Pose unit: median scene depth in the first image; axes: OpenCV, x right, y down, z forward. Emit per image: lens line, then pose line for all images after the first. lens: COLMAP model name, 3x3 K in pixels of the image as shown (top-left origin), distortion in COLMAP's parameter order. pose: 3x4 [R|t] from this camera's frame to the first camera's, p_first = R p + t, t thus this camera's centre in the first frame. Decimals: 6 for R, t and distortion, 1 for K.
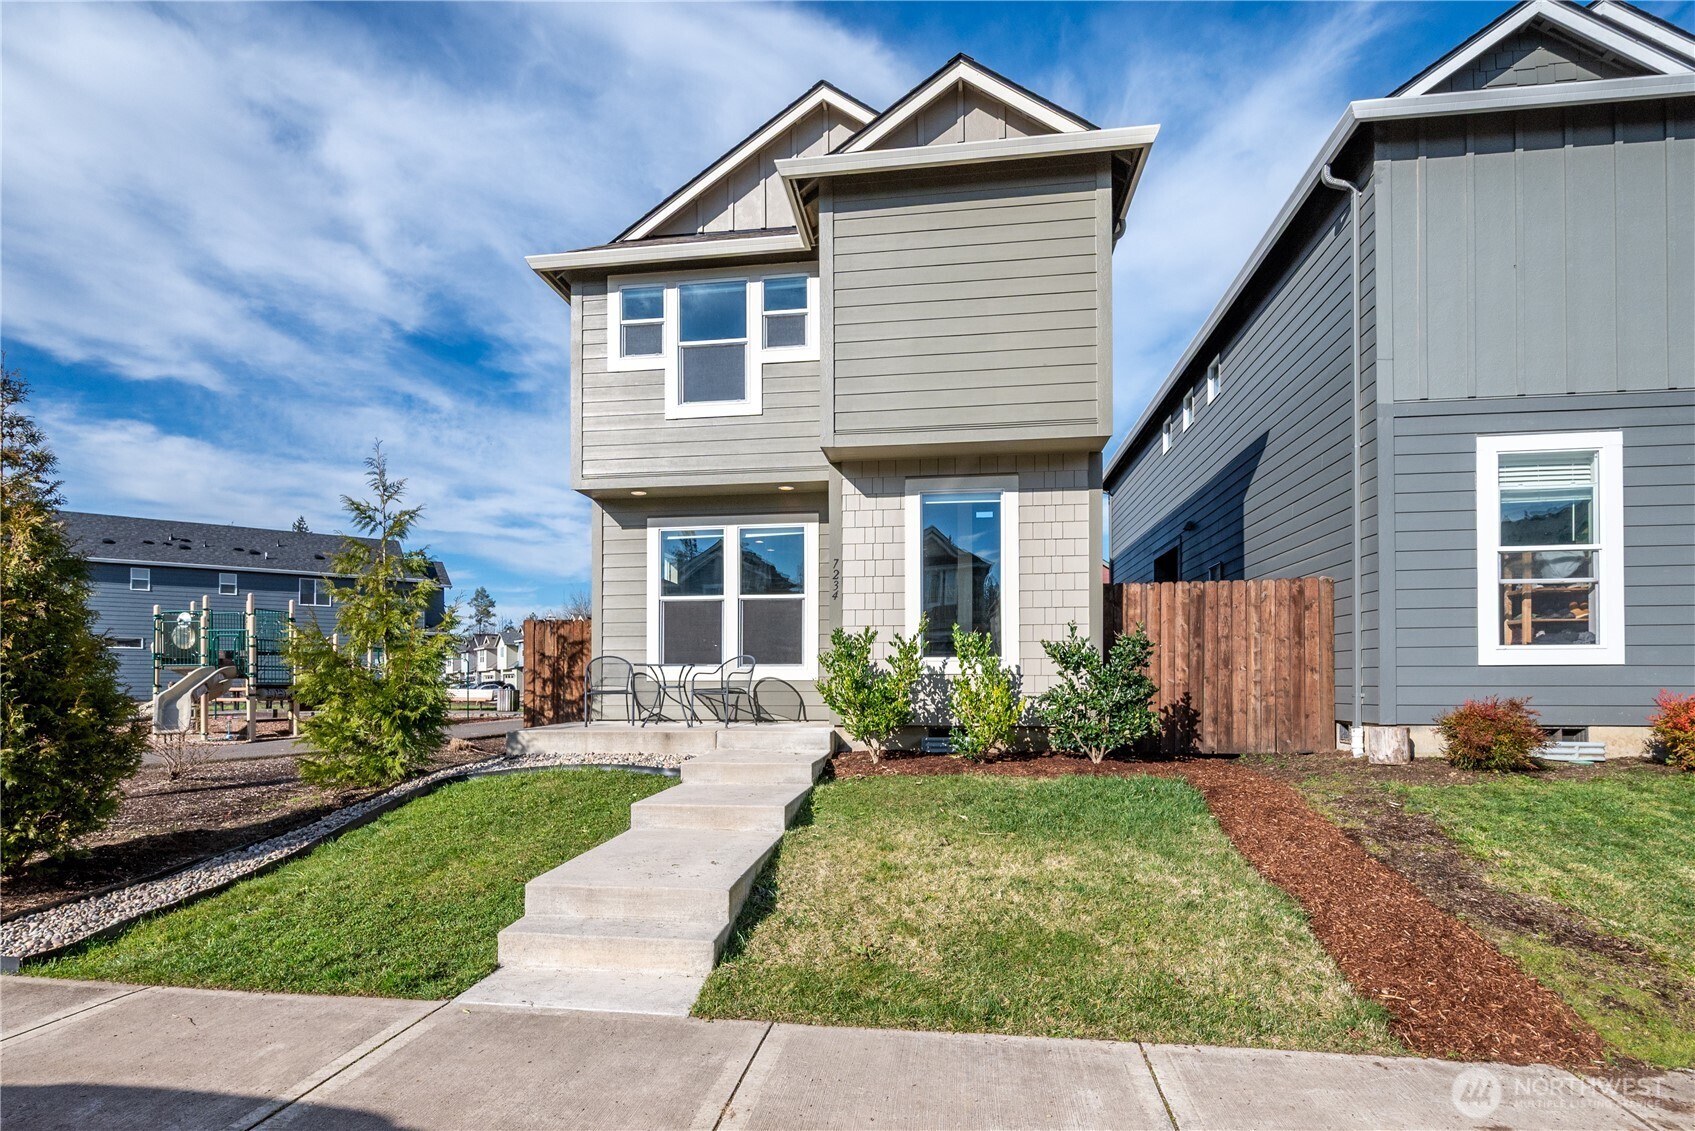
lens RADIAL K [[845.0, 0, 846.7], [0, 845.0, 681.1], [0, 0, 1]] dist [0.000750, -0.000232]
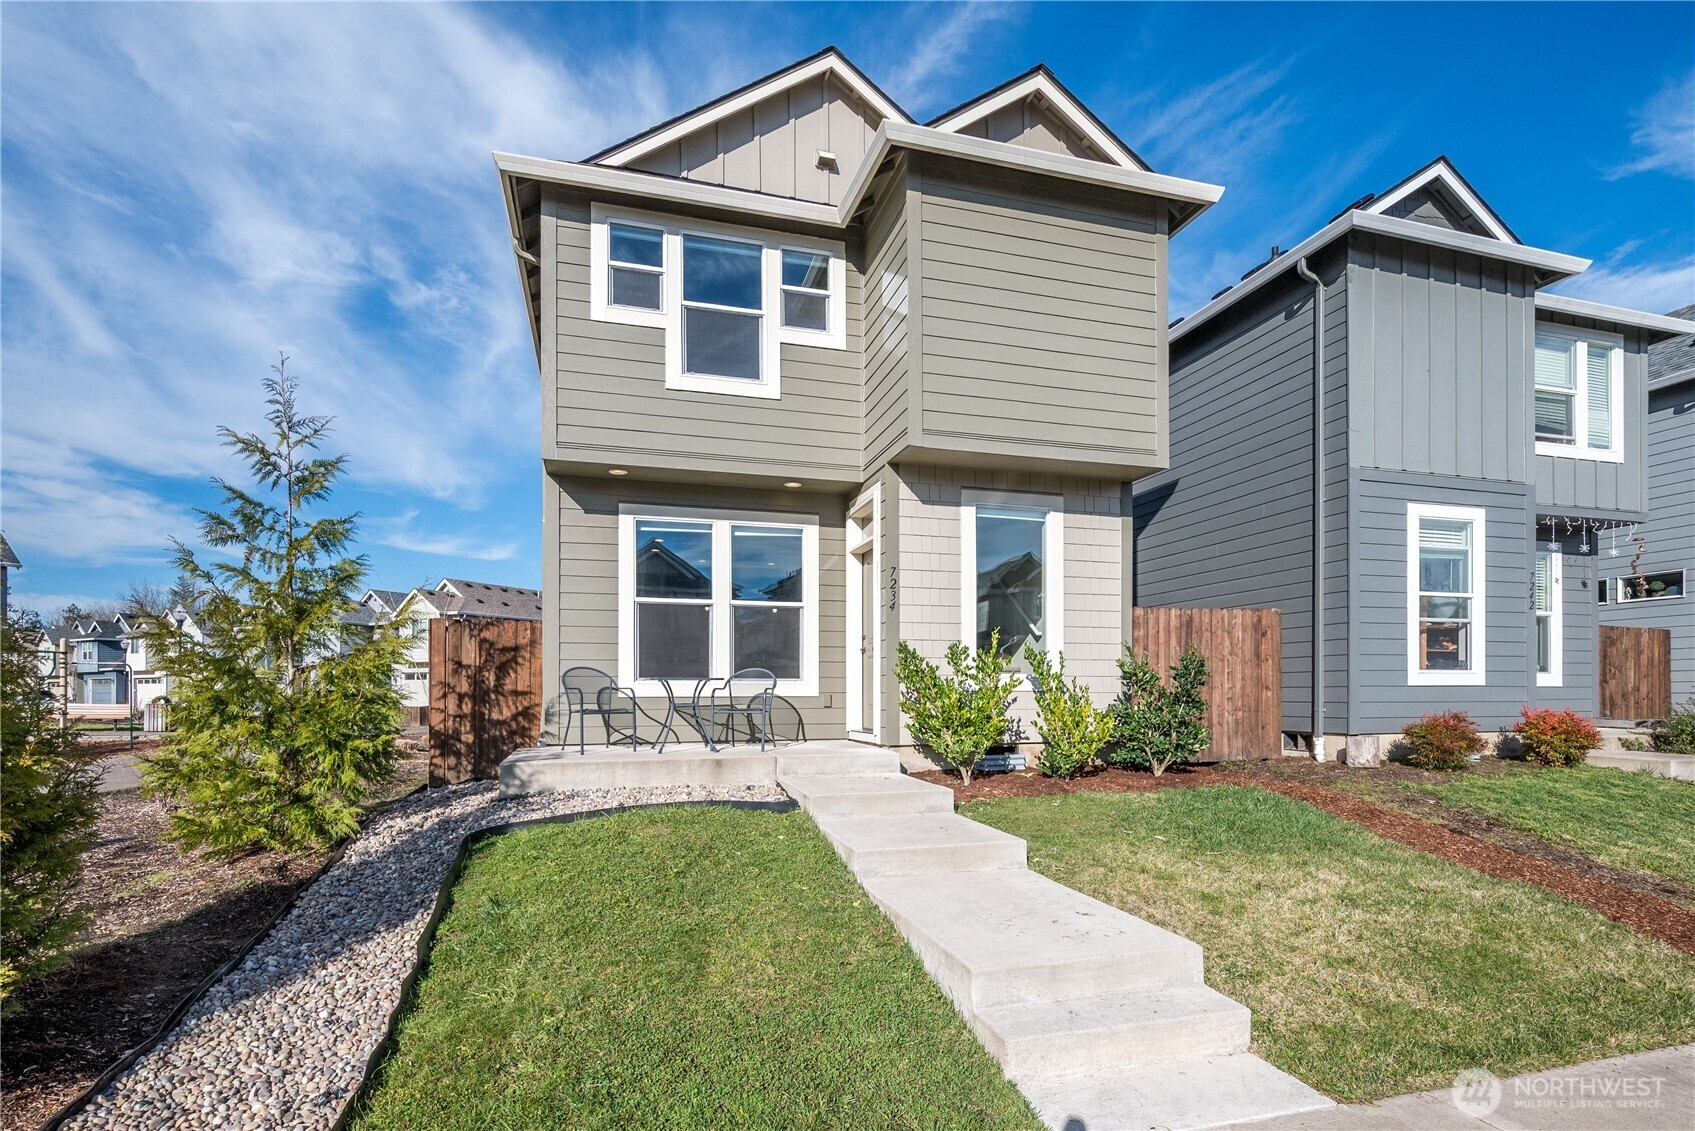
lens RADIAL K [[812.4, 0, 843.6], [0, 812.4, 697.0], [0, 0, 1]] dist [0.000146, -0.000853]
pose [[0.914000, -0.001266, 0.405712, -0.389974], [-0.001900, 0.999971, 0.007402, -0.007021], [-0.405709, -0.007536, 0.913971, 0.184473]]
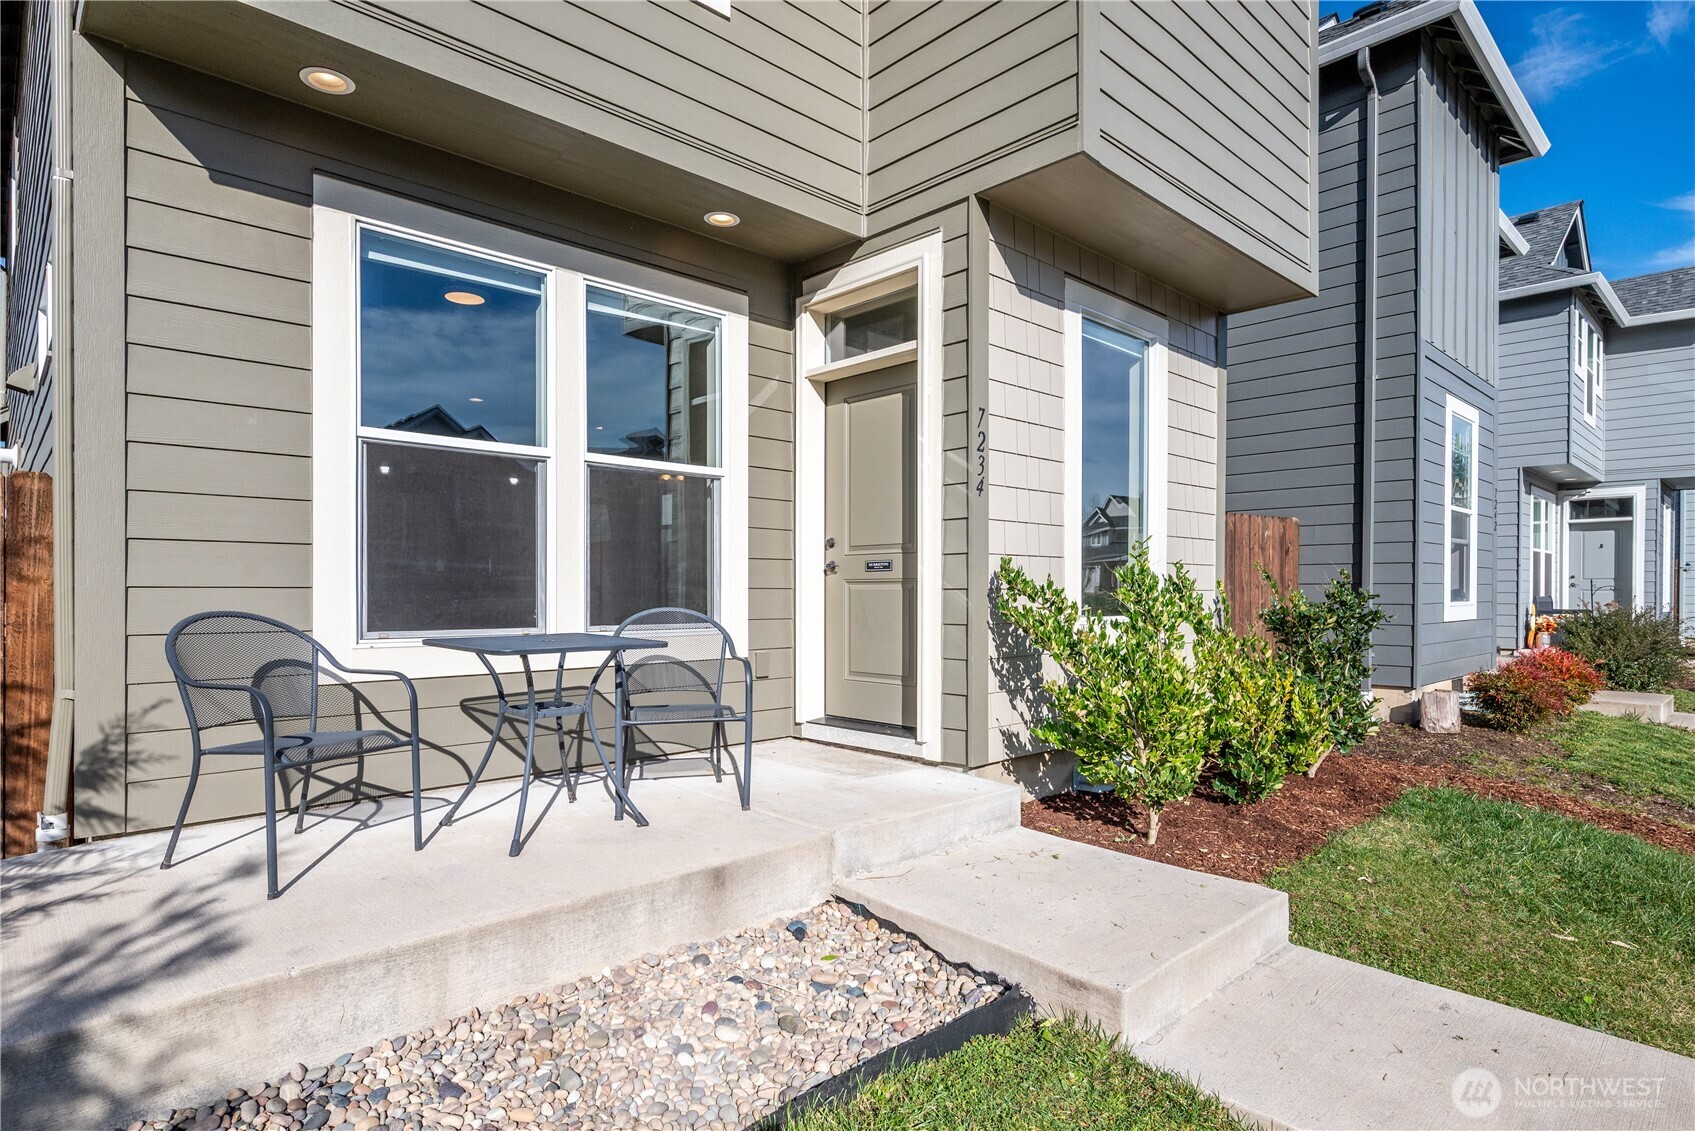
lens RADIAL K [[905.9, 0, 849.3], [0, 905.9, 599.7], [0, 0, 1]] dist [0.000511, 0.000080]
pose [[0.624272, -0.005054, 0.781190, -0.409154], [-0.007010, 0.999903, 0.012070, -0.040908], [-0.781175, -0.013011, 0.624176, 0.680515]]
